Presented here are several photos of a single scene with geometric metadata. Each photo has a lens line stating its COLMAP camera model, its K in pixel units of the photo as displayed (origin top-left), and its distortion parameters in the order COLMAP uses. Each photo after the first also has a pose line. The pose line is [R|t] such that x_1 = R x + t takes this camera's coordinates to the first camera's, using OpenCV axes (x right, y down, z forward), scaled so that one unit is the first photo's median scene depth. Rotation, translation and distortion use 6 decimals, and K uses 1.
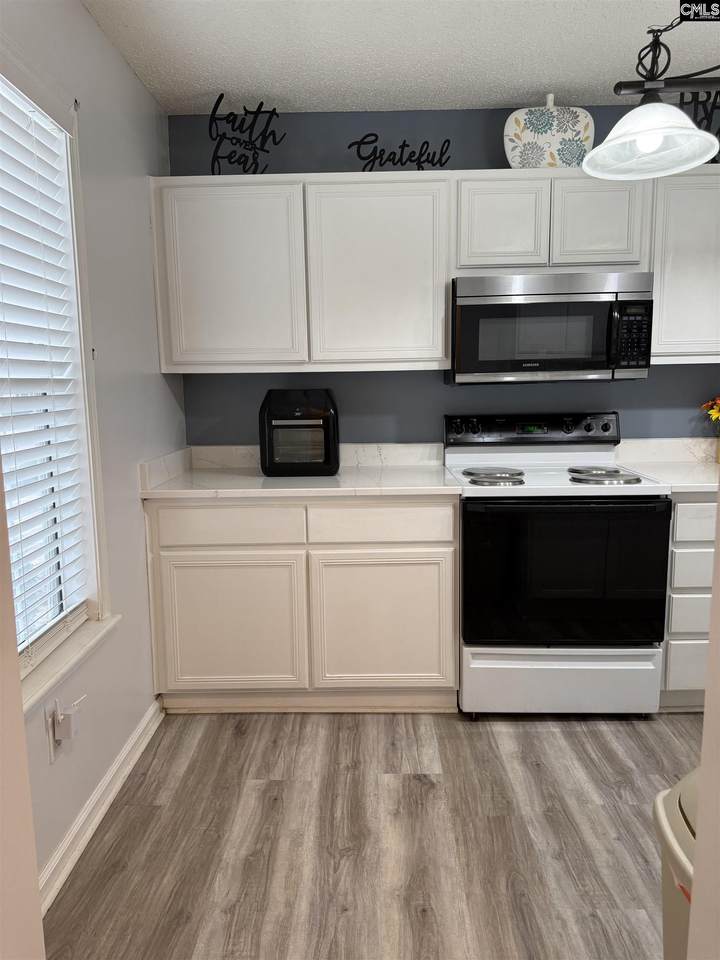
lens RADIAL K [[678.8, 0, 358.5], [0, 678.8, 485.3], [0, 0, 1]] dist [0.040086, -0.047489]
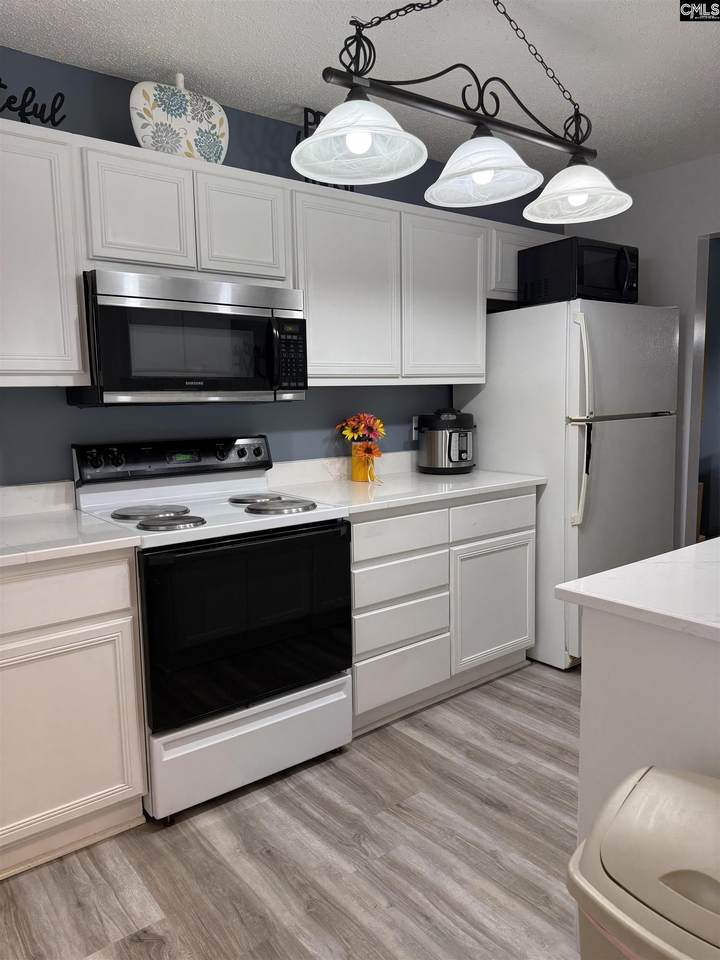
lens RADIAL K [[678.8, 0, 360.5], [0, 678.8, 484.6], [0, 0, 1]] dist [0.040086, -0.047489]
pose [[0.774748, -0.078830, 0.627337, -0.131313], [0.100029, 0.994983, 0.001495, -0.031242], [-0.624308, 0.061593, 0.778746, 0.215721]]
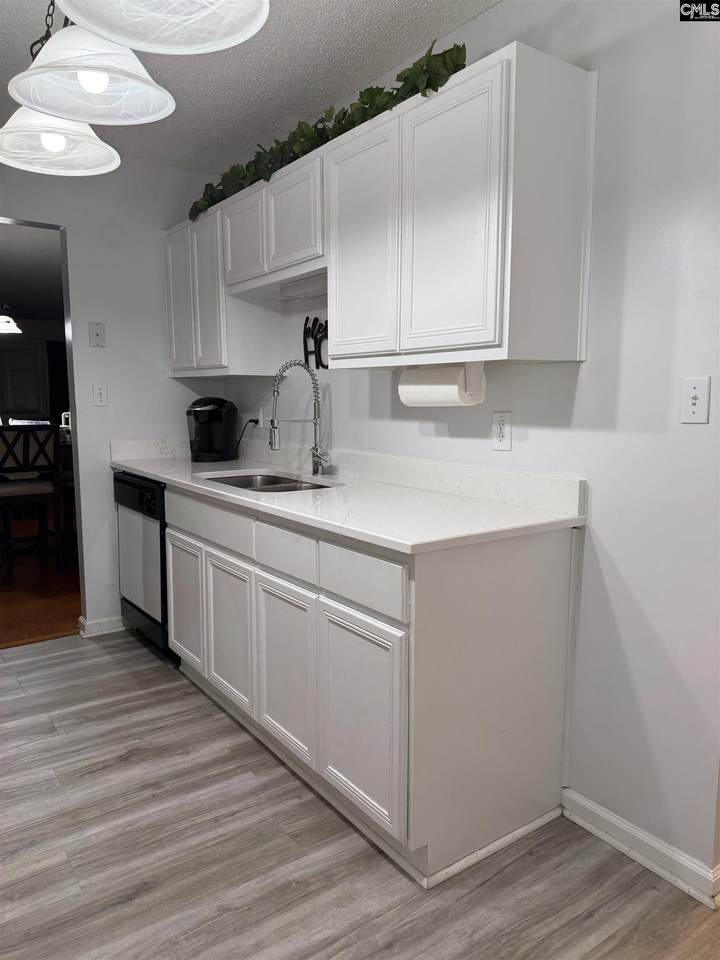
lens RADIAL K [[678.8, 0, 359.0], [0, 678.8, 478.9], [0, 0, 1]] dist [0.040086, -0.047489]
pose [[-0.604114, -0.081237, 0.792746, -0.140786], [0.120278, 0.974099, 0.191479, -0.121521], [-0.787768, 0.211025, -0.578696, 0.922824]]
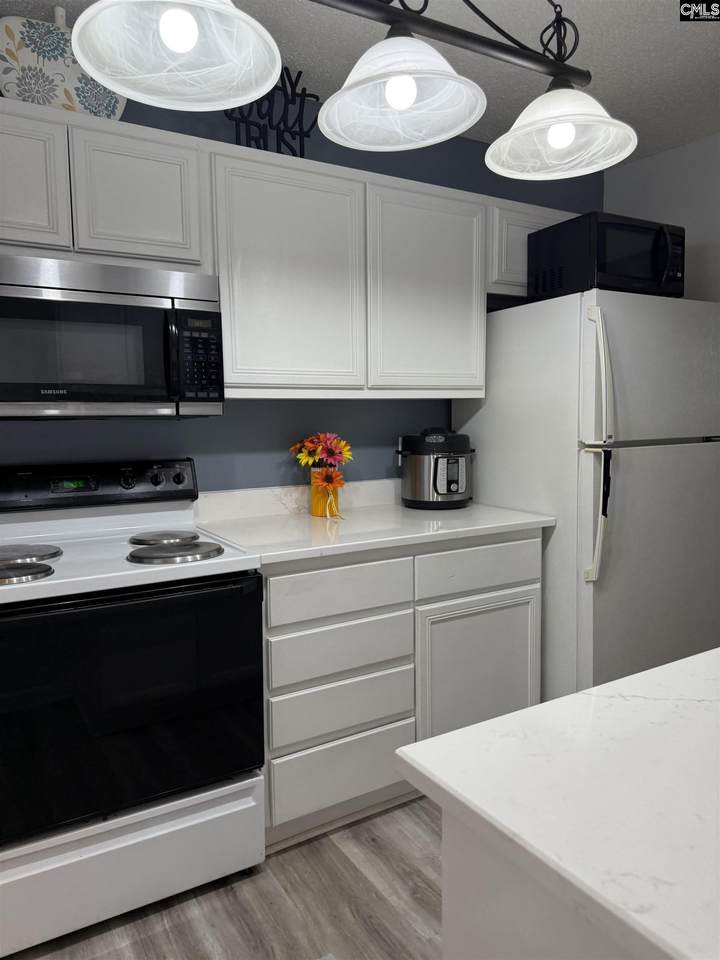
lens RADIAL K [[678.8, 0, 362.9], [0, 678.8, 485.8], [0, 0, 1]] dist [0.040086, -0.047489]
pose [[0.843203, -0.046320, 0.535596, 0.148786], [0.074700, 0.996711, -0.031404, -0.043423], [-0.532380, 0.066489, 0.843890, 0.288418]]
